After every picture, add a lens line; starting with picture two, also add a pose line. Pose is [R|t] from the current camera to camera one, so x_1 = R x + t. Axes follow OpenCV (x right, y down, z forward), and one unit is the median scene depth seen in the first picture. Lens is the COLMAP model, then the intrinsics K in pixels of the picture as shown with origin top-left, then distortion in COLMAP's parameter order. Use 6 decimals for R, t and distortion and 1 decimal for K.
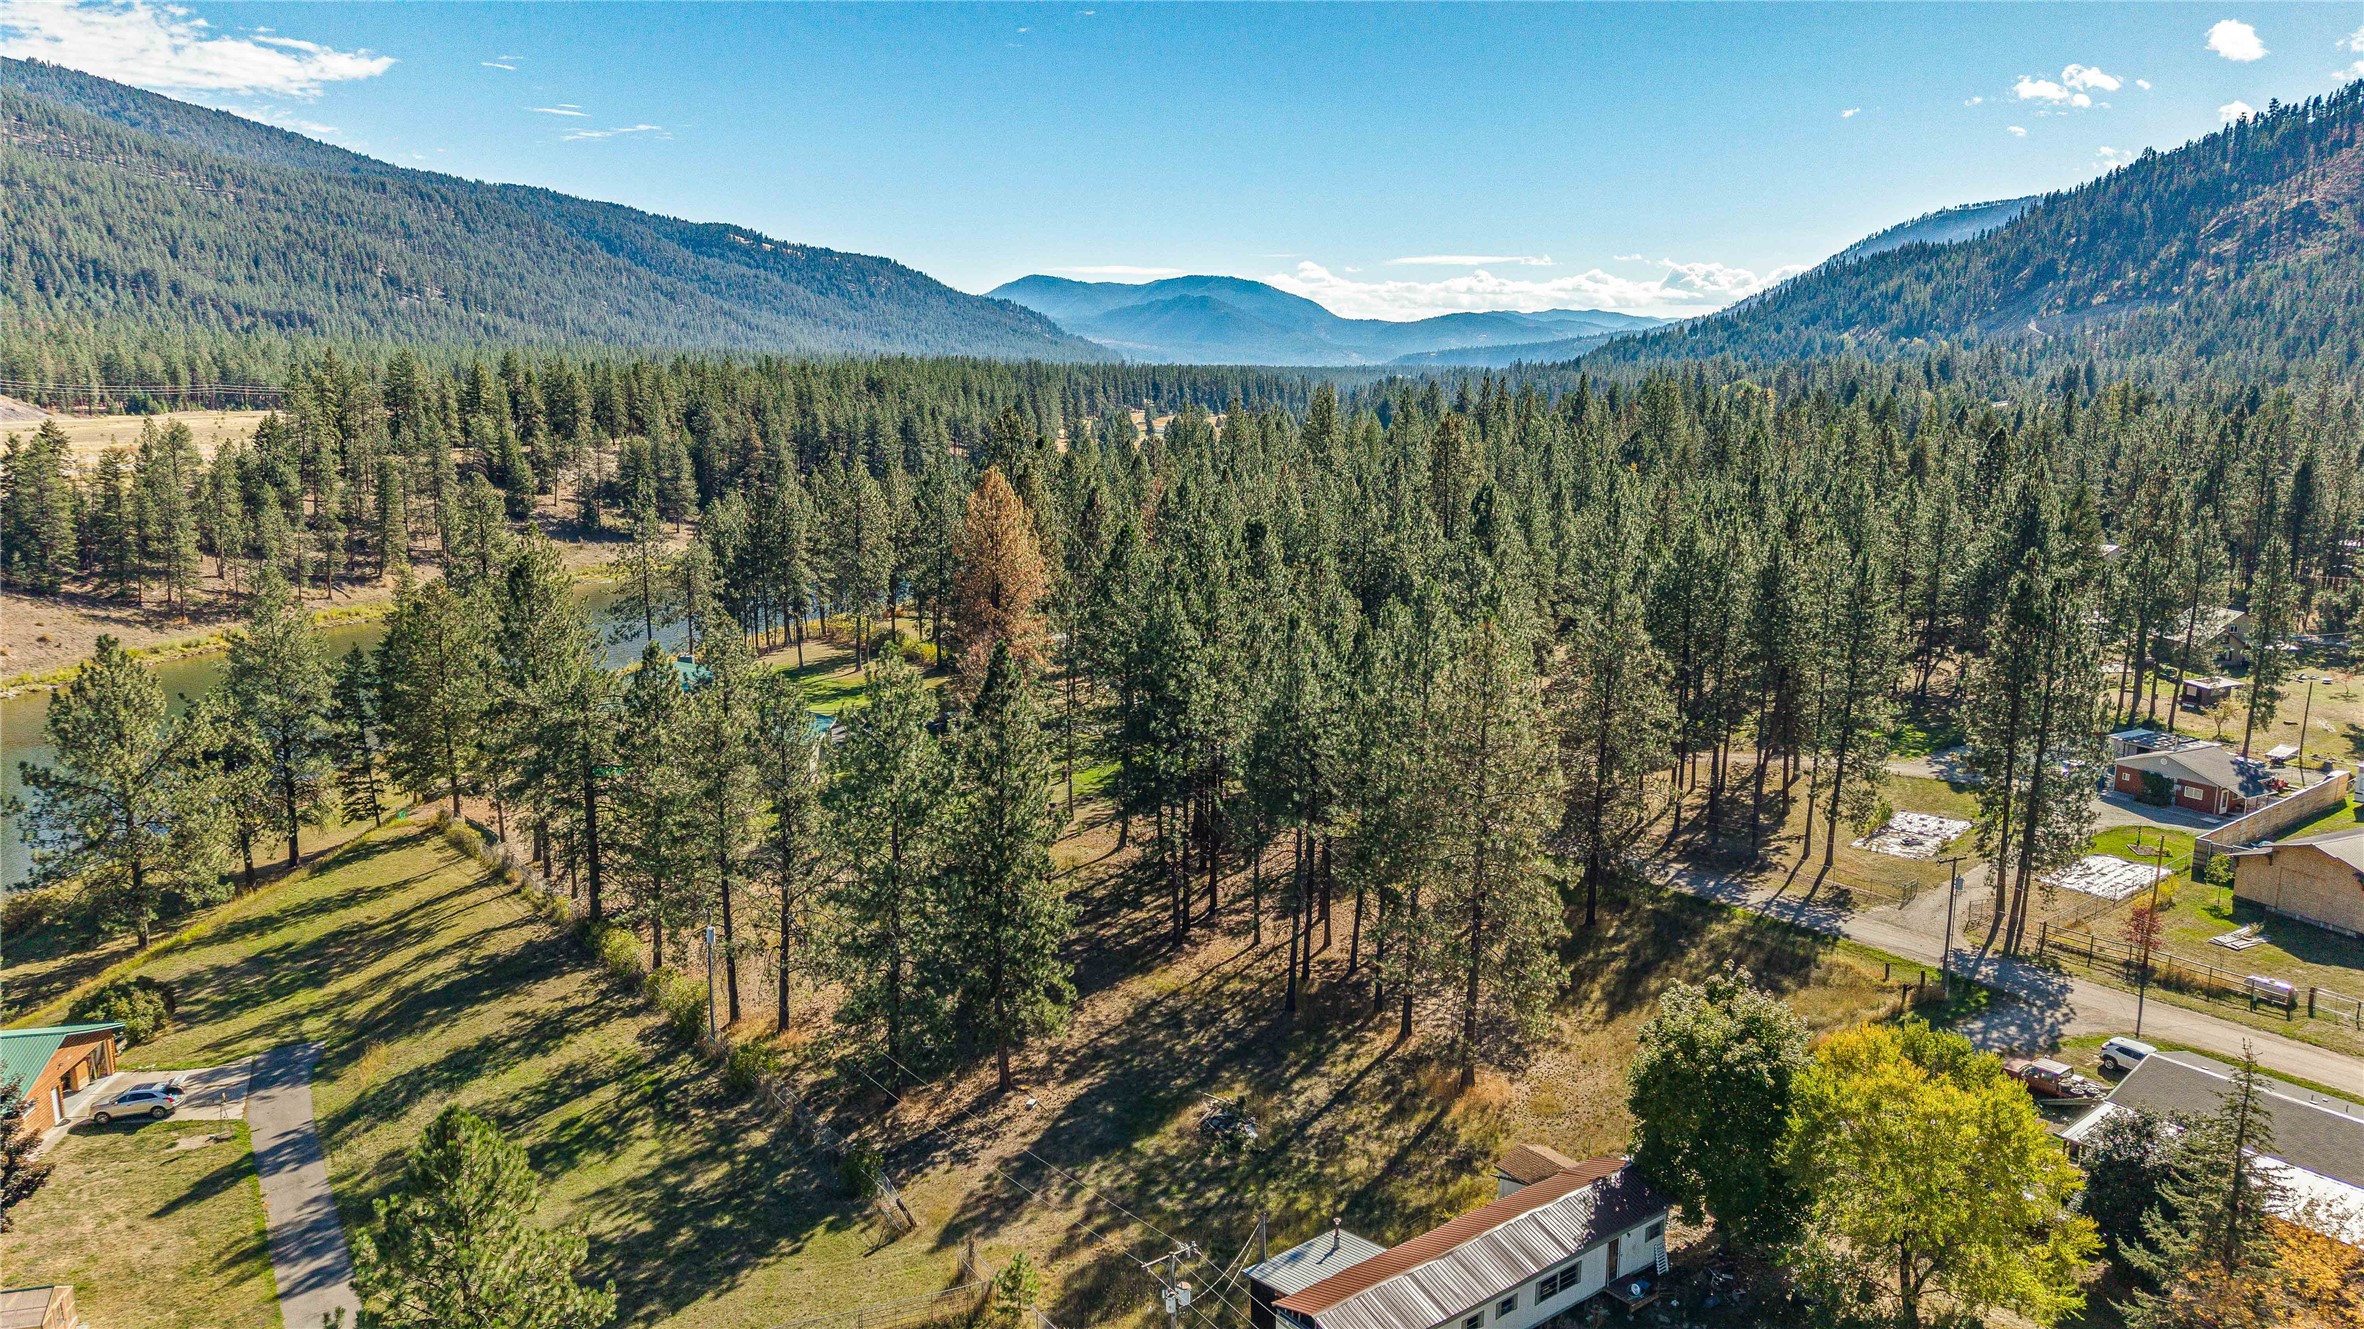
lens RADIAL K [[1578.8, 0, 1184.8], [0, 1578.8, 660.4], [0, 0, 1]] dist [0.049148, -0.047537]
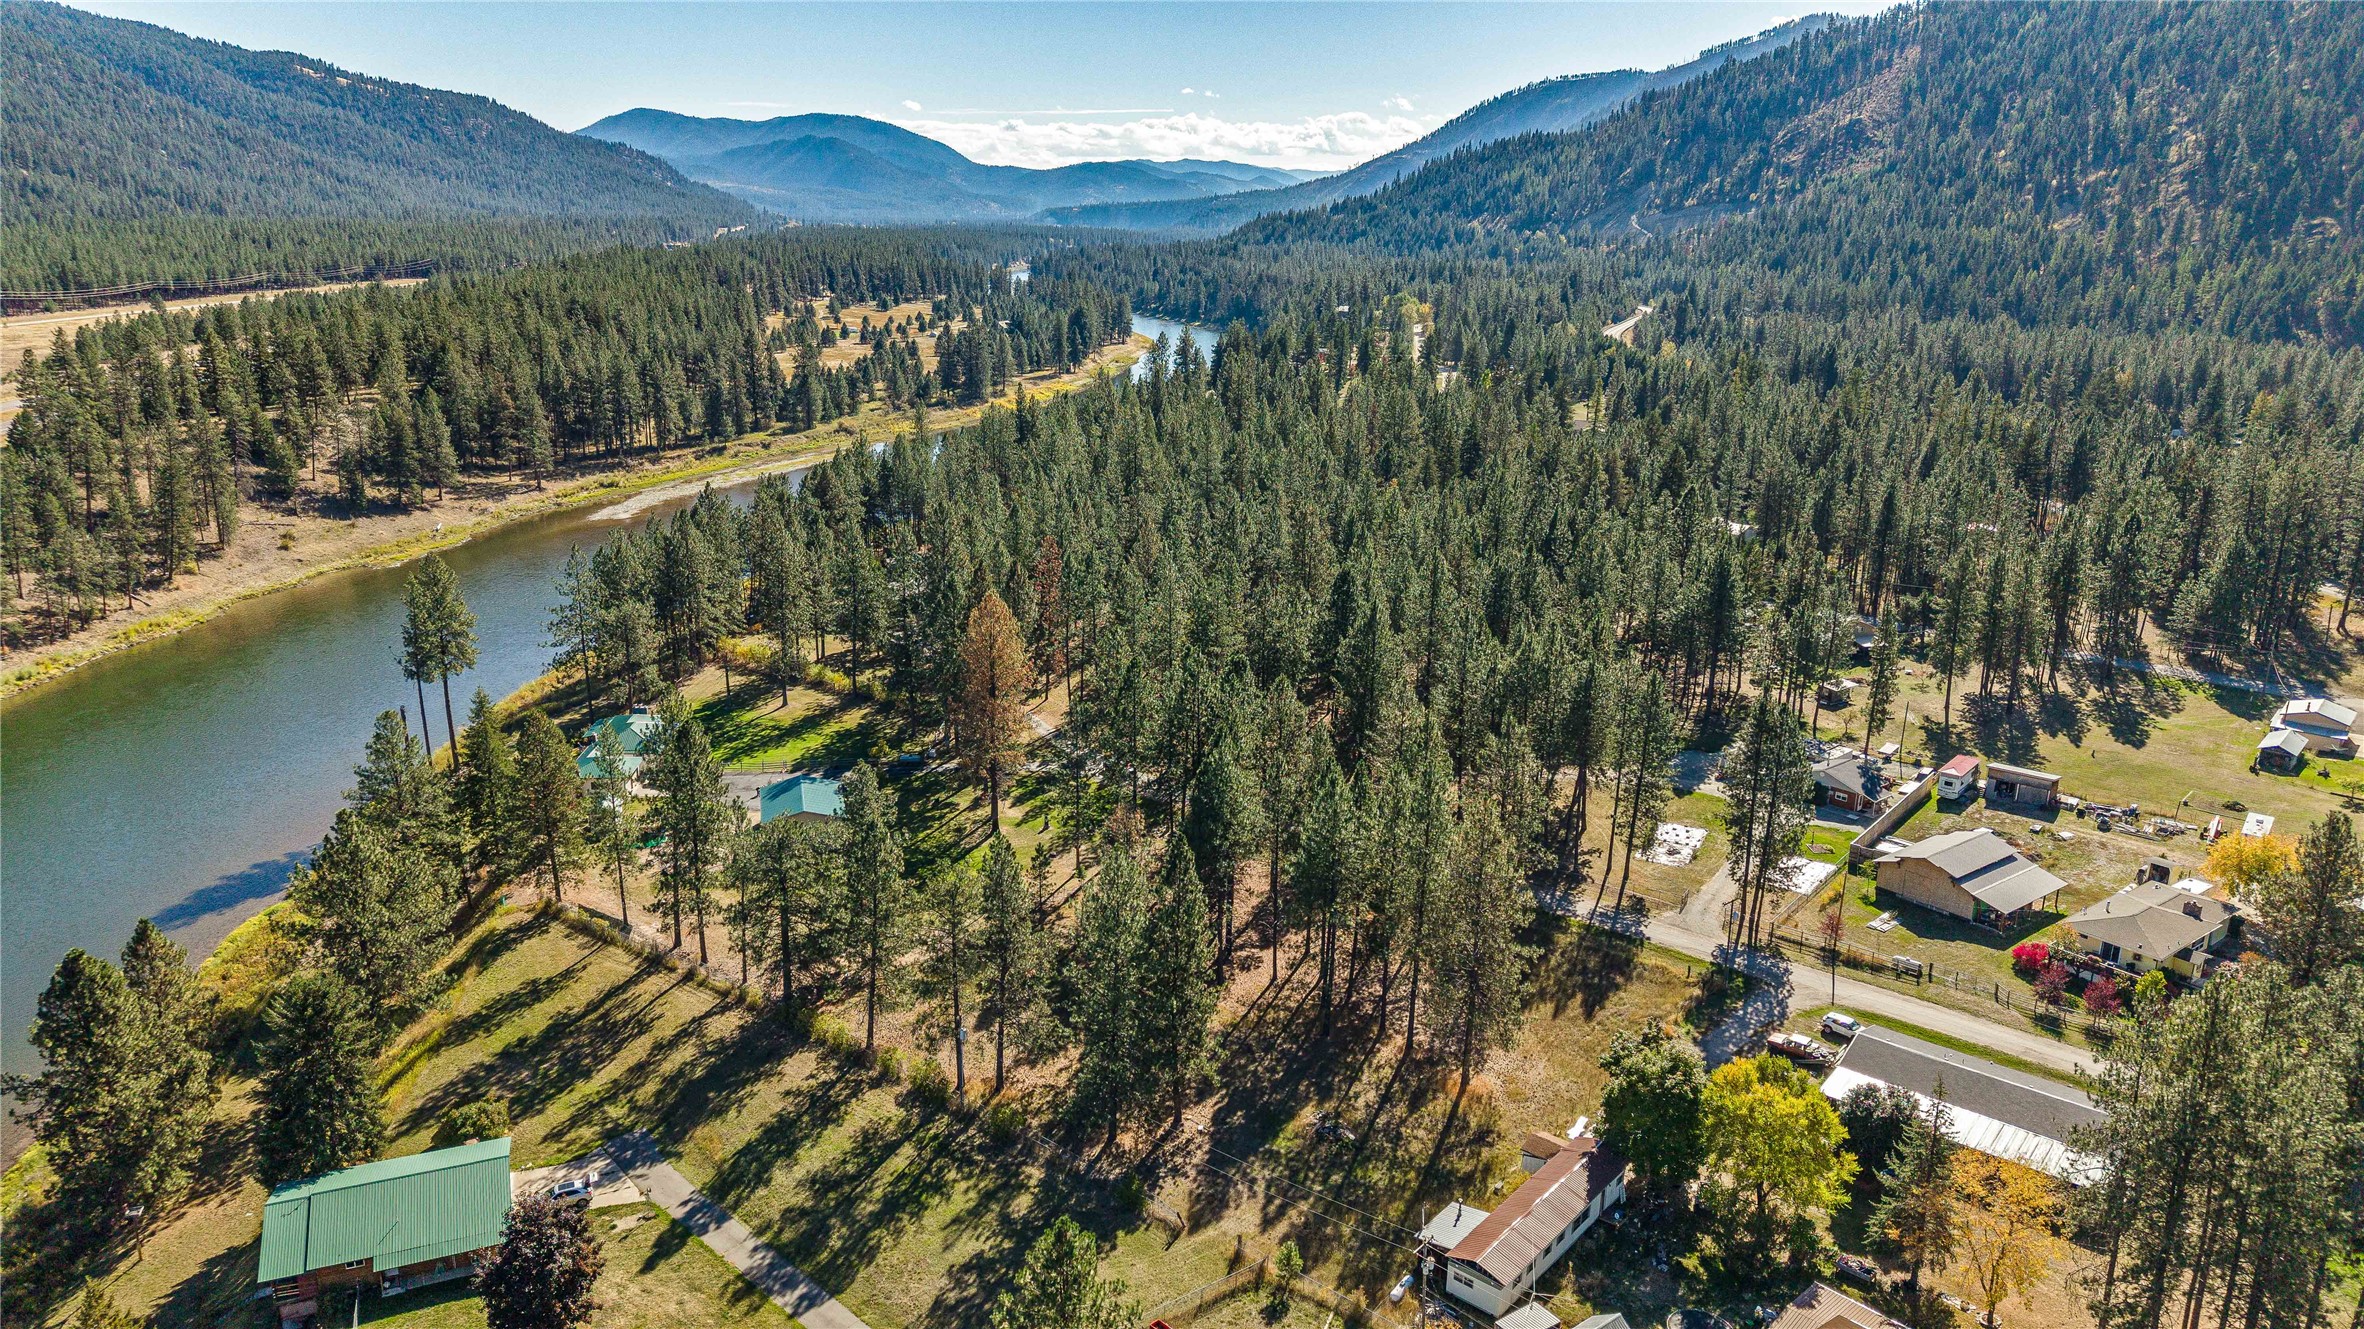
lens RADIAL K [[1573.9, 0, 1176.5], [0, 1573.9, 668.5], [0, 0, 1]] dist [0.052388, -0.066826]
pose [[0.975804, -0.049592, 0.212947, -0.244443], [0.028400, 0.994436, 0.101446, -0.181981], [-0.216793, -0.092944, 0.971783, -0.247162]]
